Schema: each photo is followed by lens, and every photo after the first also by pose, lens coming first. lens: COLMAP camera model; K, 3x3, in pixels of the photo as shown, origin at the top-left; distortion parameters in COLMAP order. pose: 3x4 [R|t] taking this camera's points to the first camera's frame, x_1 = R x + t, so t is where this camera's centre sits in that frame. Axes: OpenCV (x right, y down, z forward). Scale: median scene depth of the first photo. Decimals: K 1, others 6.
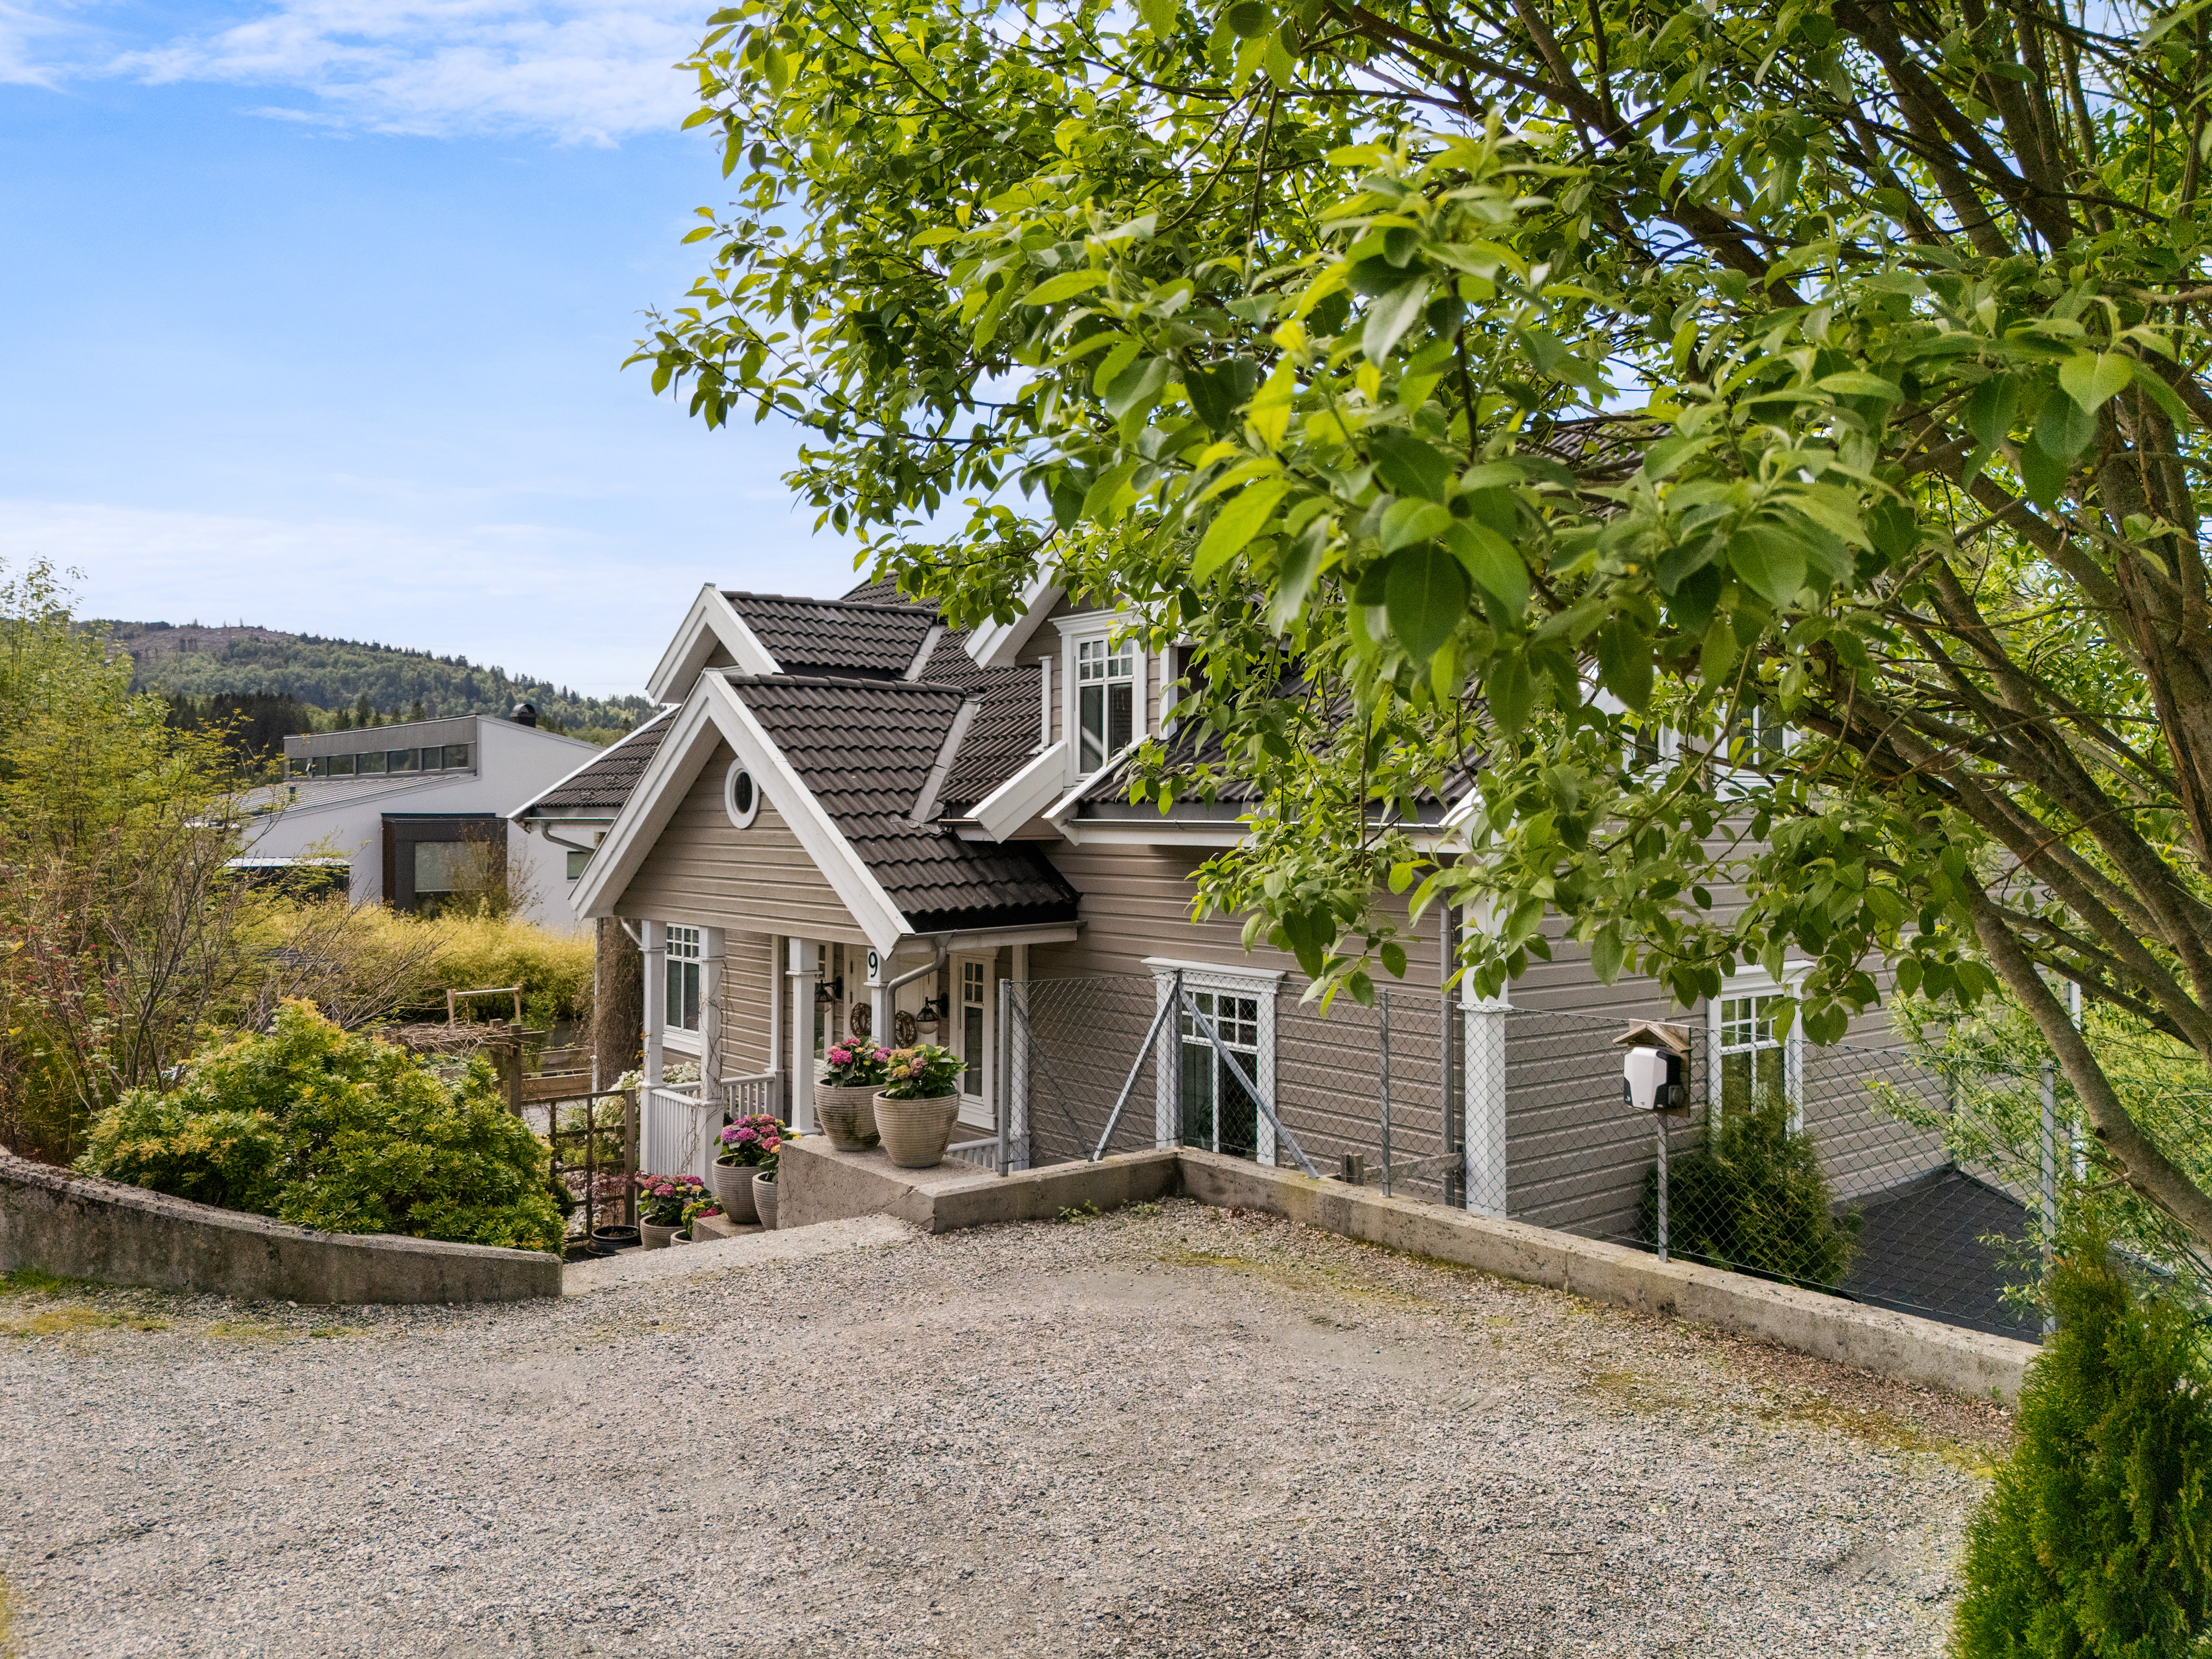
lens RADIAL K [[1634.6, 0, 1109.9], [0, 1634.6, 838.7], [0, 0, 1]] dist [0.066270, -0.066852]
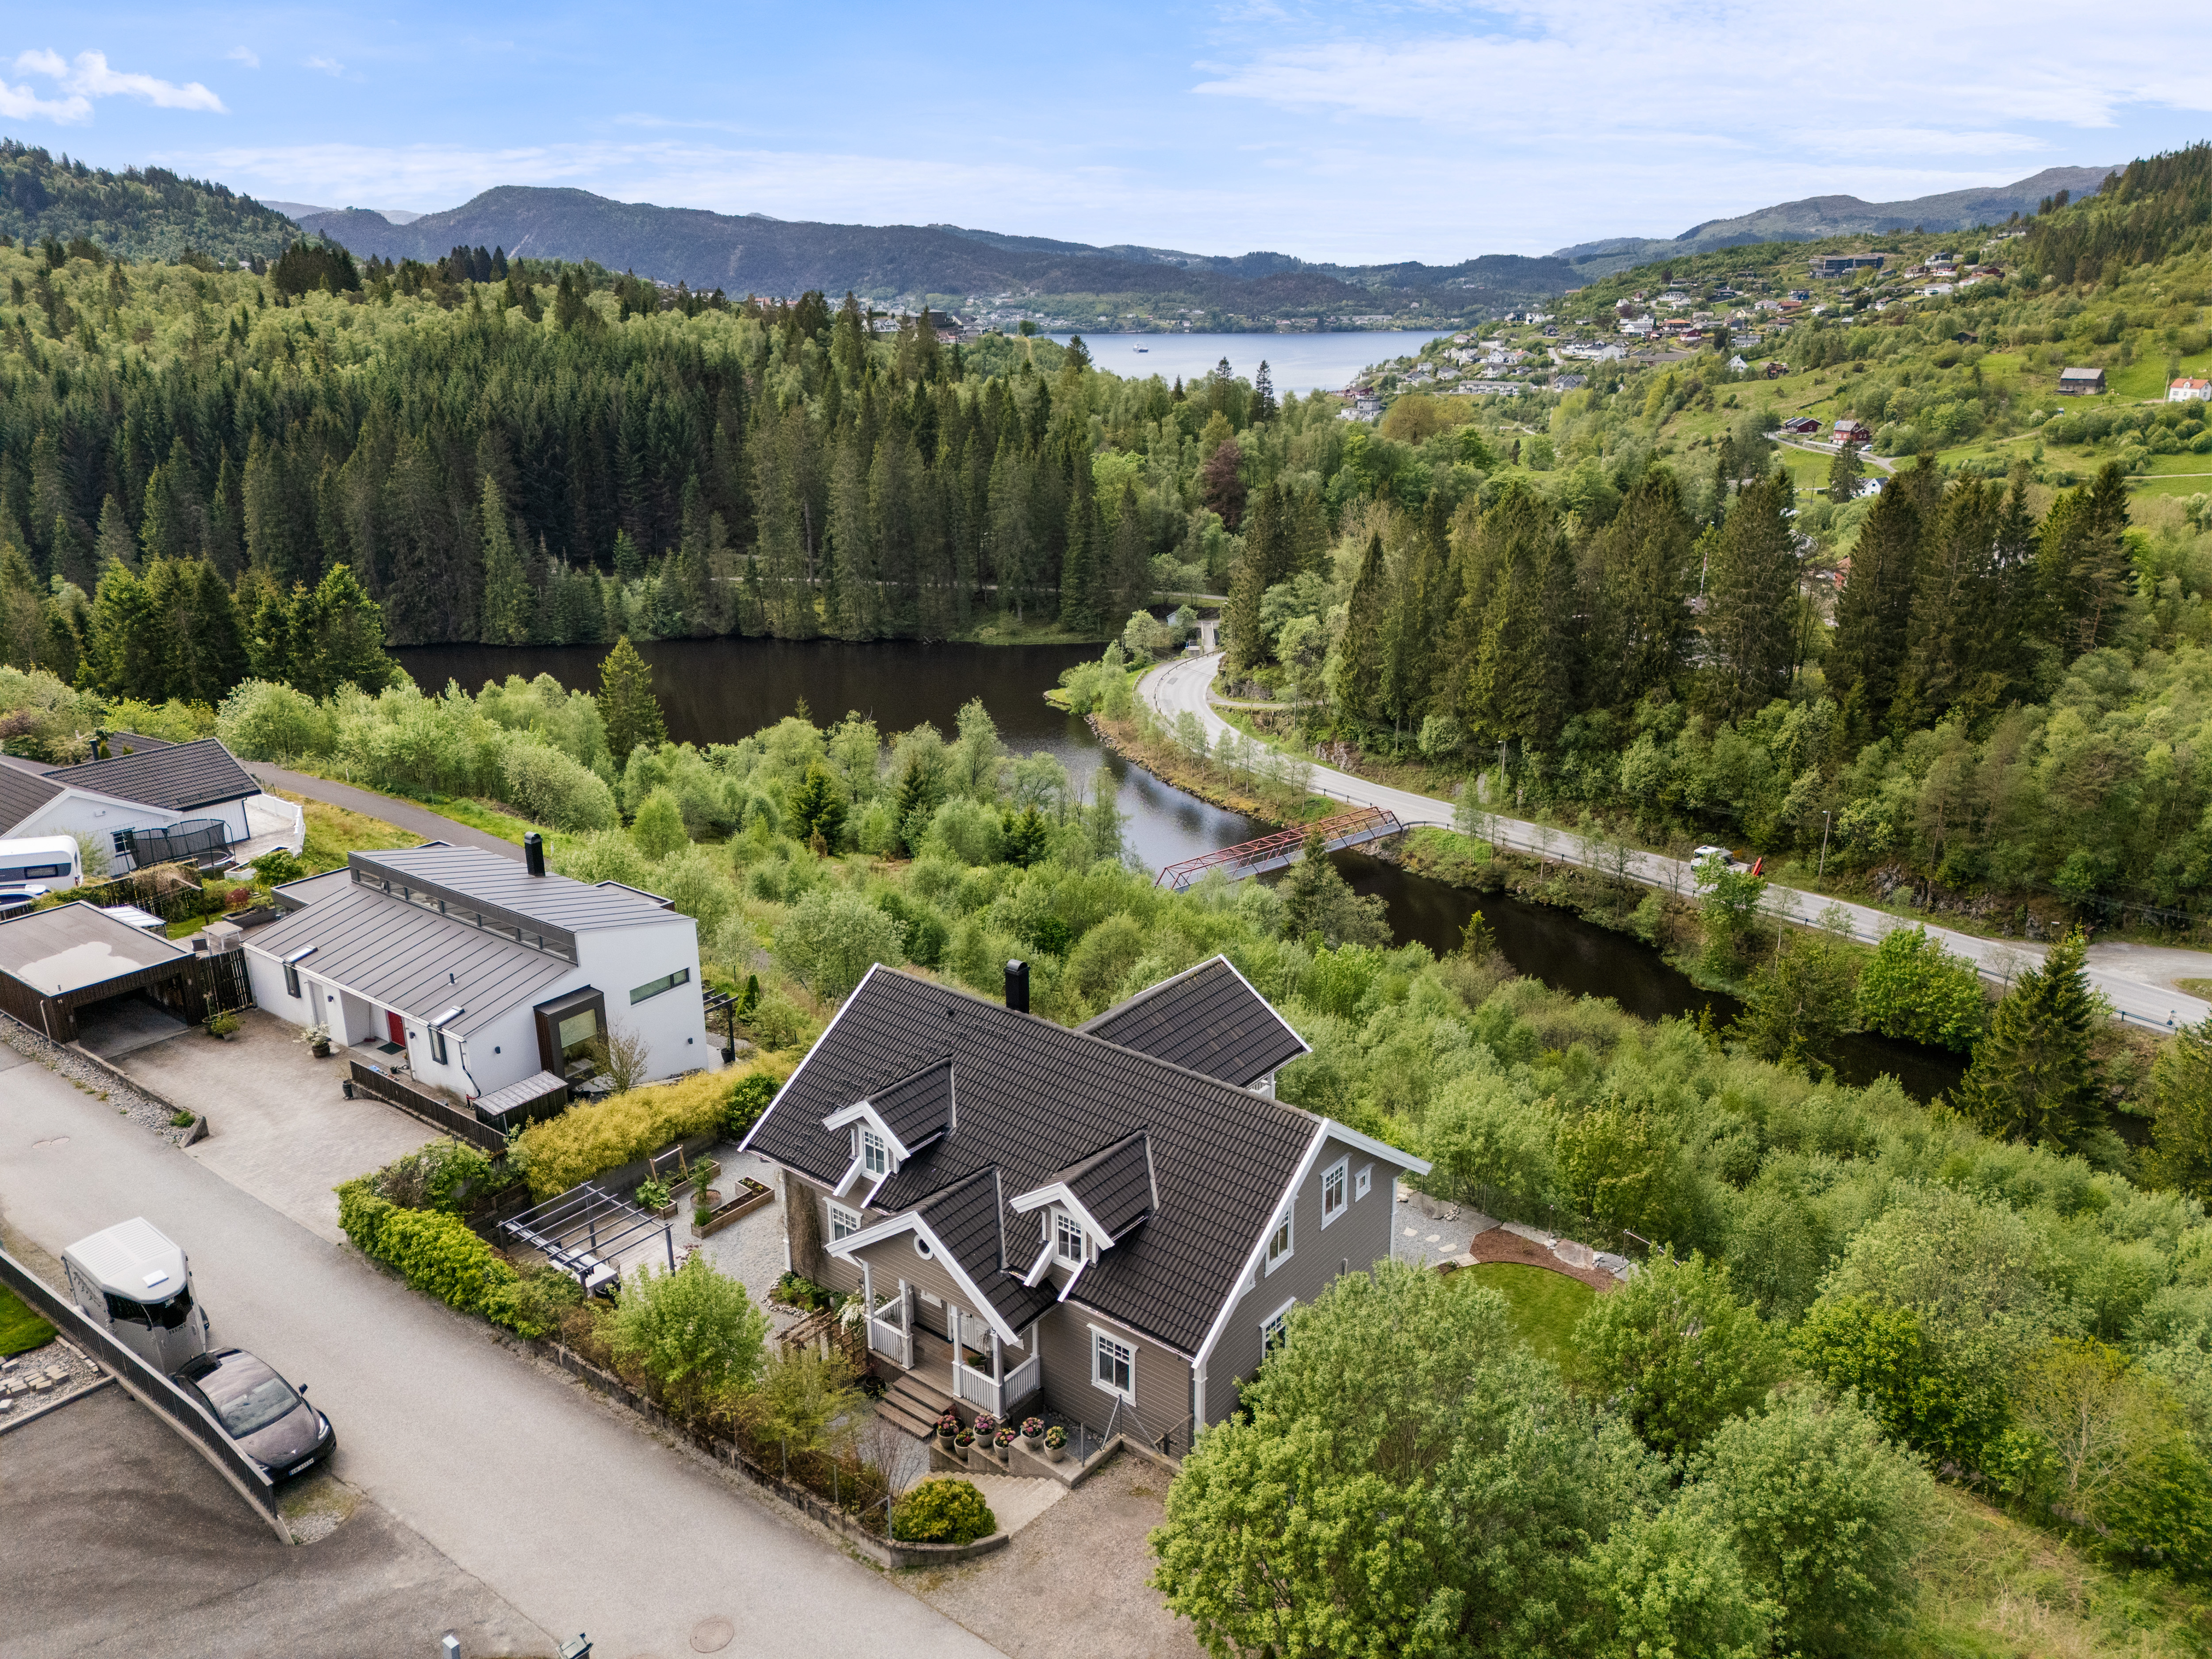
lens RADIAL K [[1634.6, 0, 1109.9], [0, 1634.6, 838.7], [0, 0, 1]] dist [0.066270, -0.066852]
pose [[0.976822, -0.086534, 0.195784, -0.247658], [0.021173, 0.949217, 0.313908, -0.943083], [-0.213005, -0.302486, 0.929048, -0.855963]]
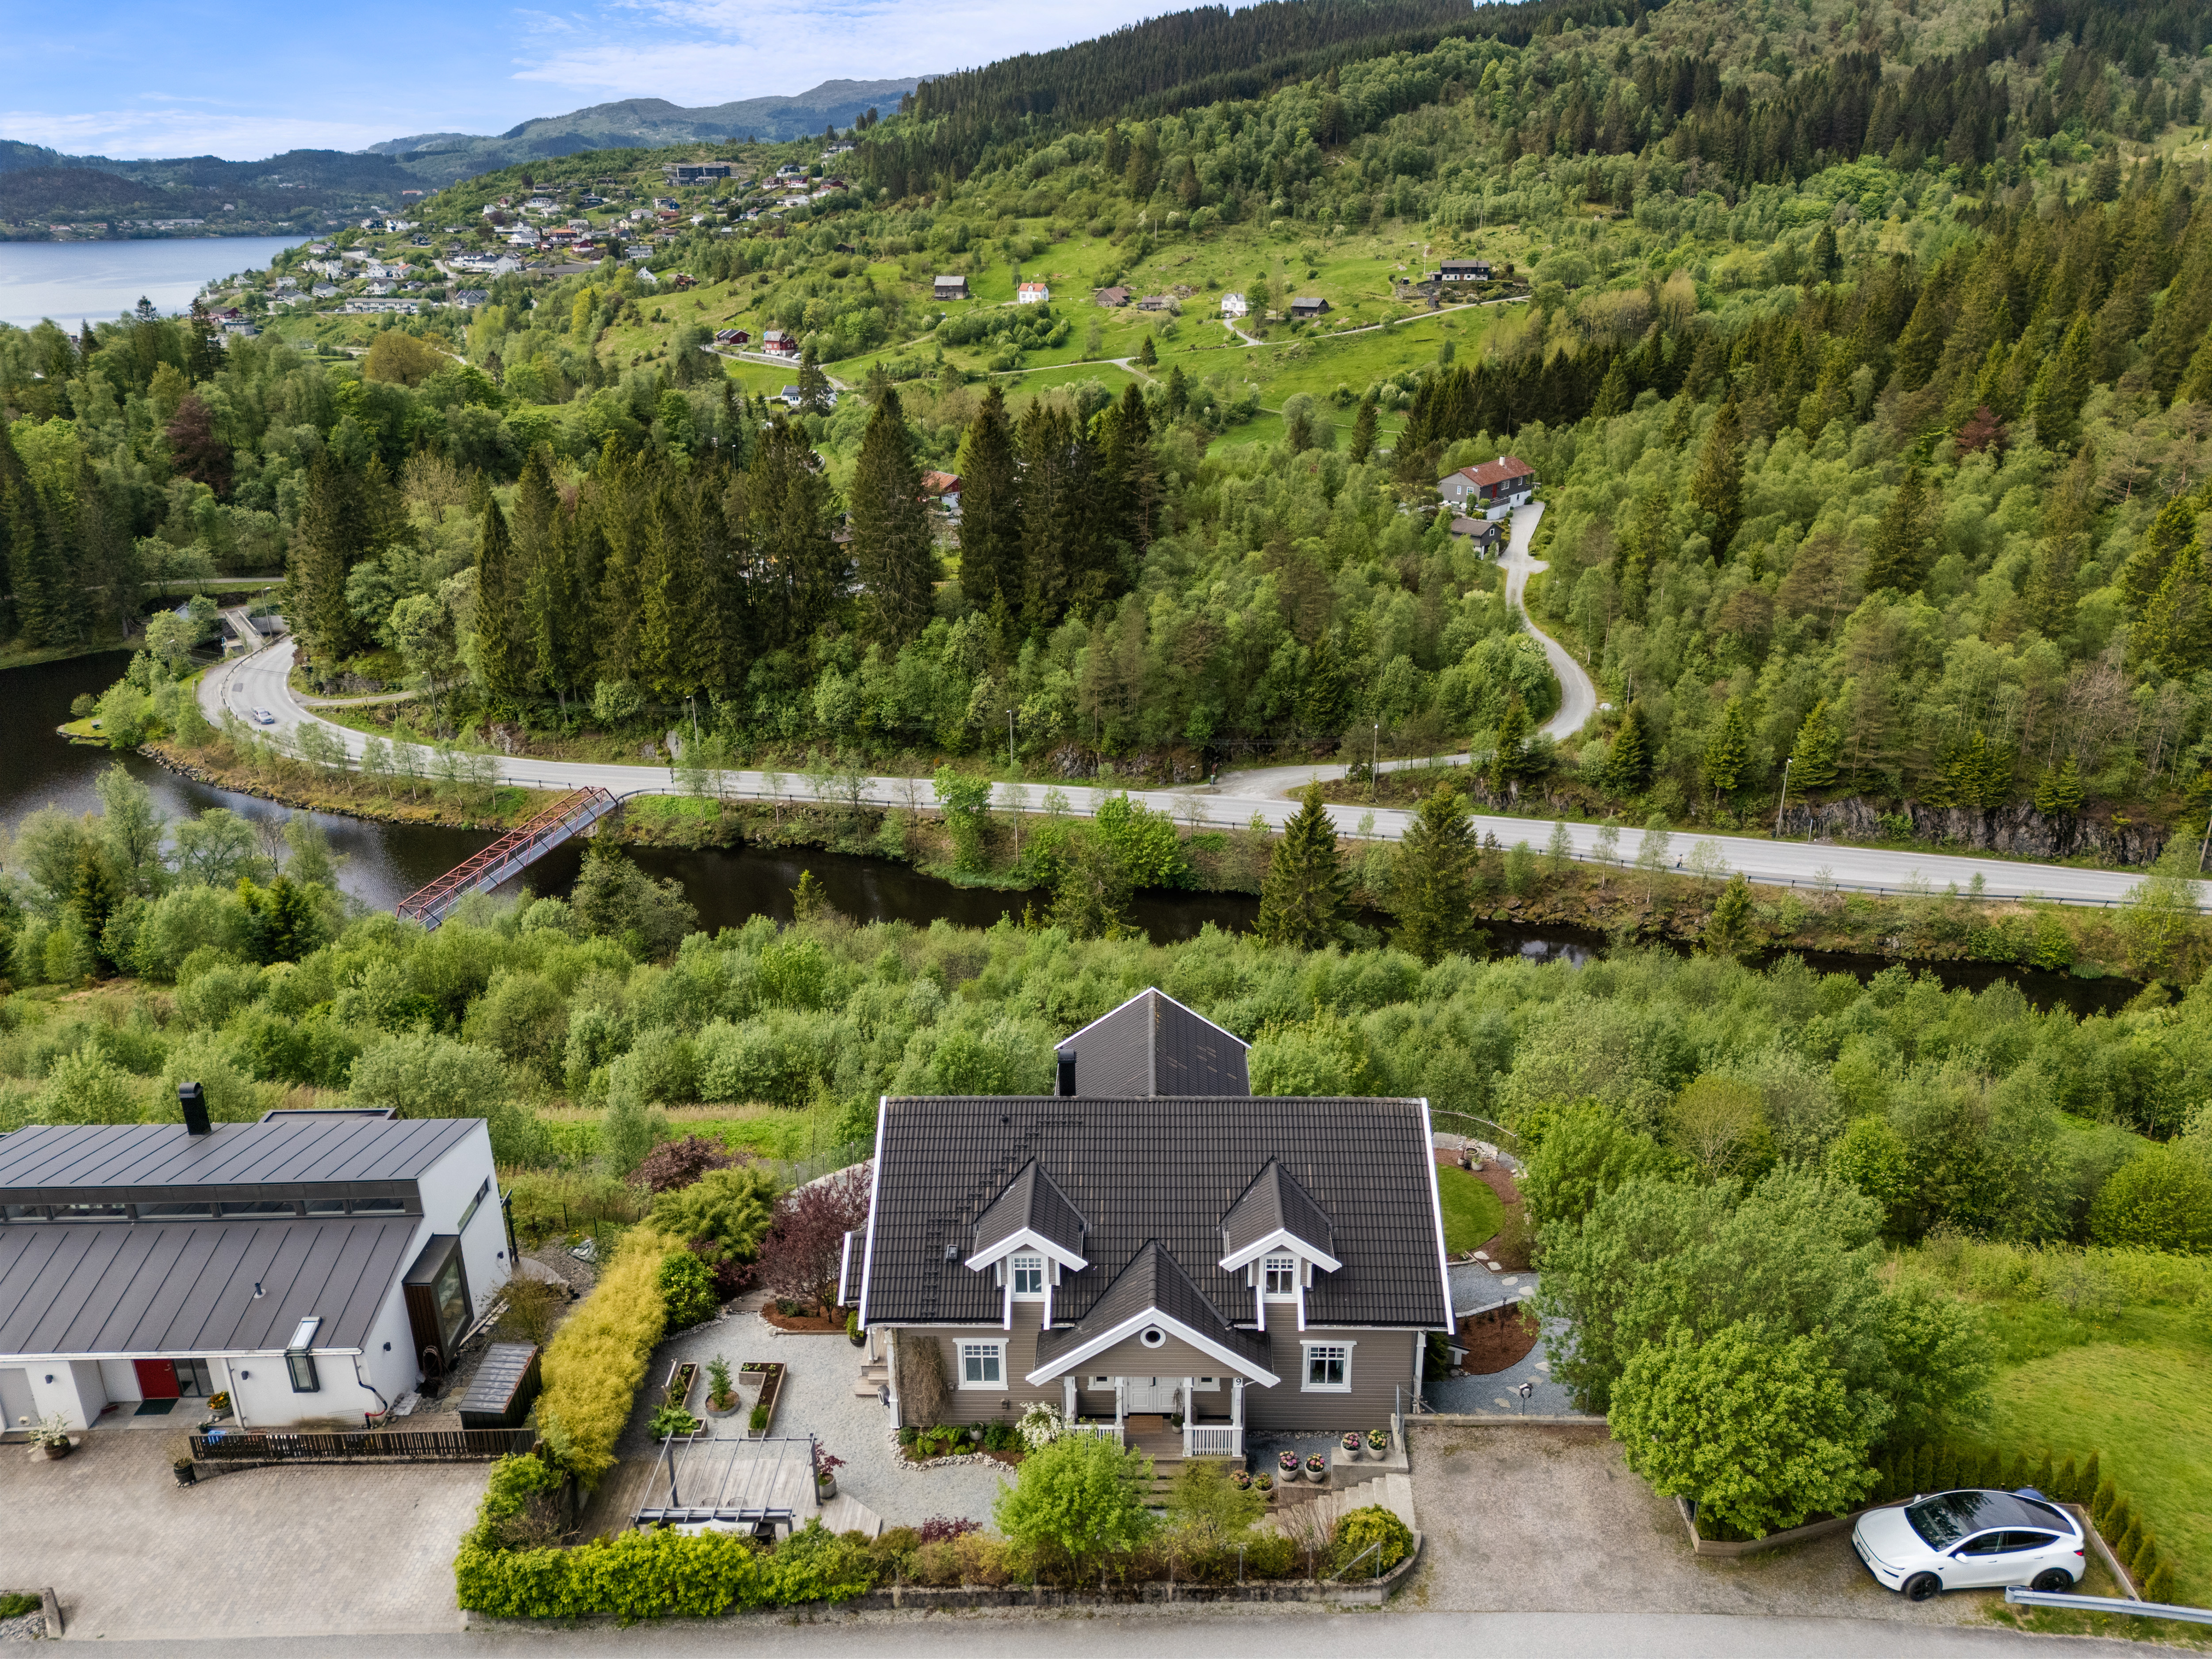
lens RADIAL K [[1634.4, 0, 1109.9], [0, 1634.4, 838.7], [0, 0, 1]] dist [0.066270, -0.066852]
pose [[0.644194, -0.303906, 0.701894, -1.215946], [0.021573, 0.924529, 0.380502, -1.189736], [-0.764558, -0.229975, 0.602132, -0.313432]]
